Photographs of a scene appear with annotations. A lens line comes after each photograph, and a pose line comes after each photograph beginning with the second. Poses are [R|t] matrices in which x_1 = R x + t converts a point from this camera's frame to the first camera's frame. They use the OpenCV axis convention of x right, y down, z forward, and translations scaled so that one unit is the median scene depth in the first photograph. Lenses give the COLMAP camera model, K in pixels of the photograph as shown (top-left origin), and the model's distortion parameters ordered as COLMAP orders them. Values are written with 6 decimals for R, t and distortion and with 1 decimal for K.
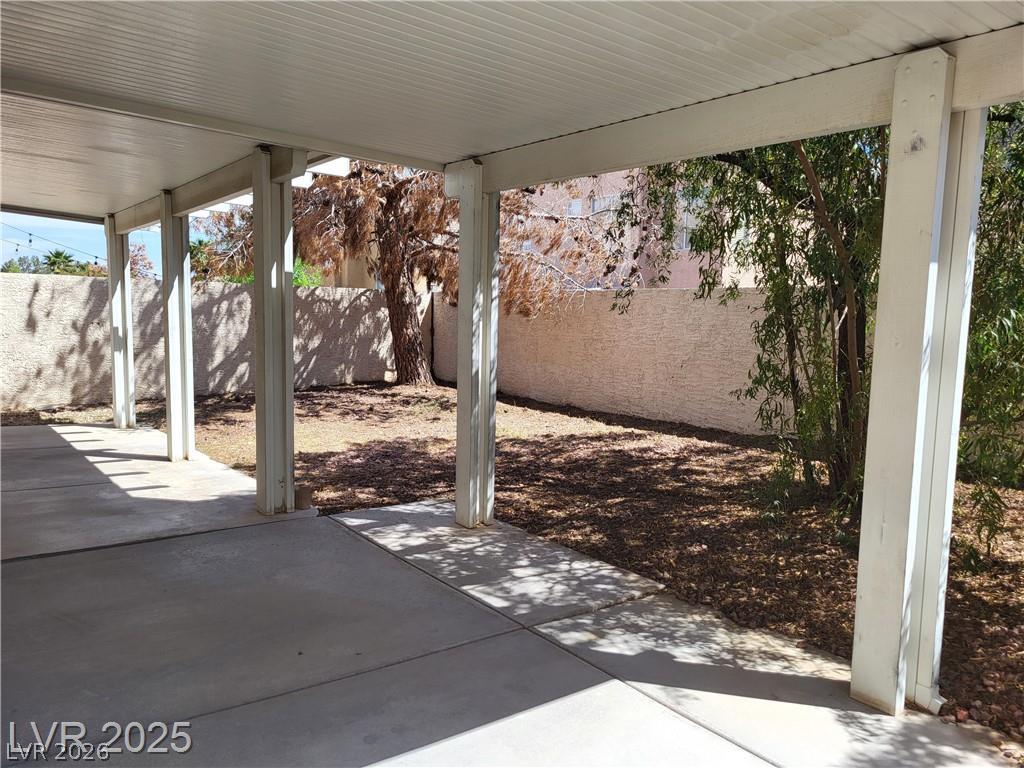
lens RADIAL K [[777.0, 0, 512.5], [0, 777.0, 386.7], [0, 0, 1]] dist [0.041116, -0.023154]
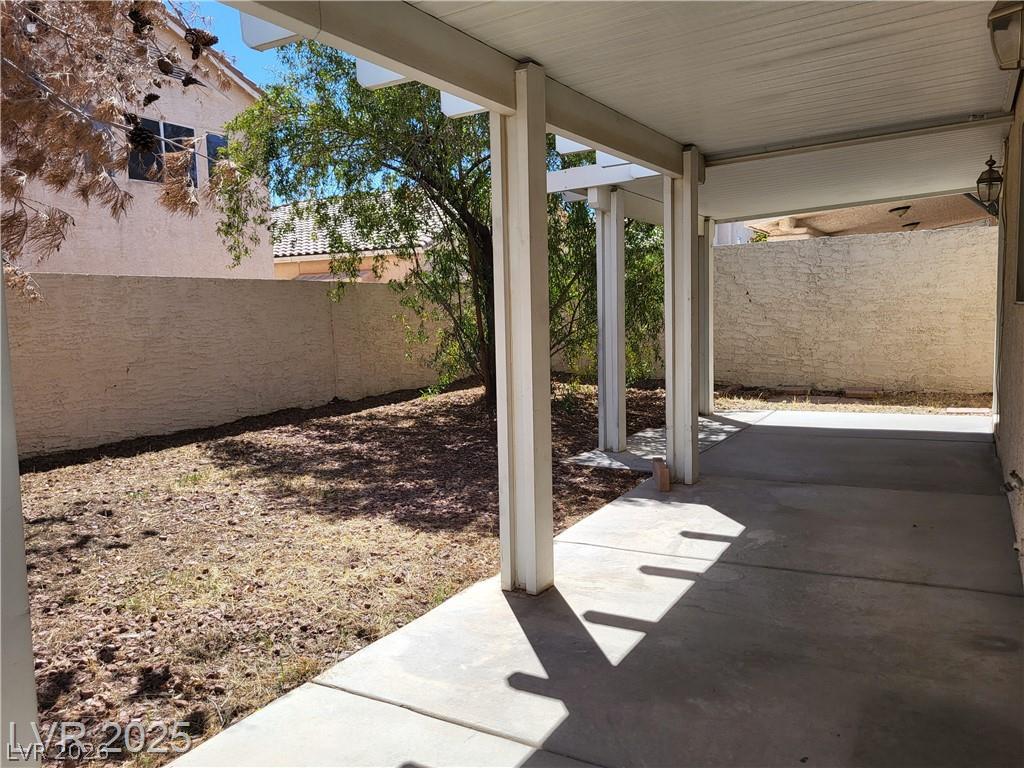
lens RADIAL K [[777.0, 0, 511.3], [0, 777.0, 383.3], [0, 0, 1]] dist [0.041116, -0.023154]
pose [[-0.367428, -0.103932, 0.924227, -0.710575], [0.108108, 0.982228, 0.153433, -0.097523], [-0.923747, 0.156292, -0.349662, 0.934760]]
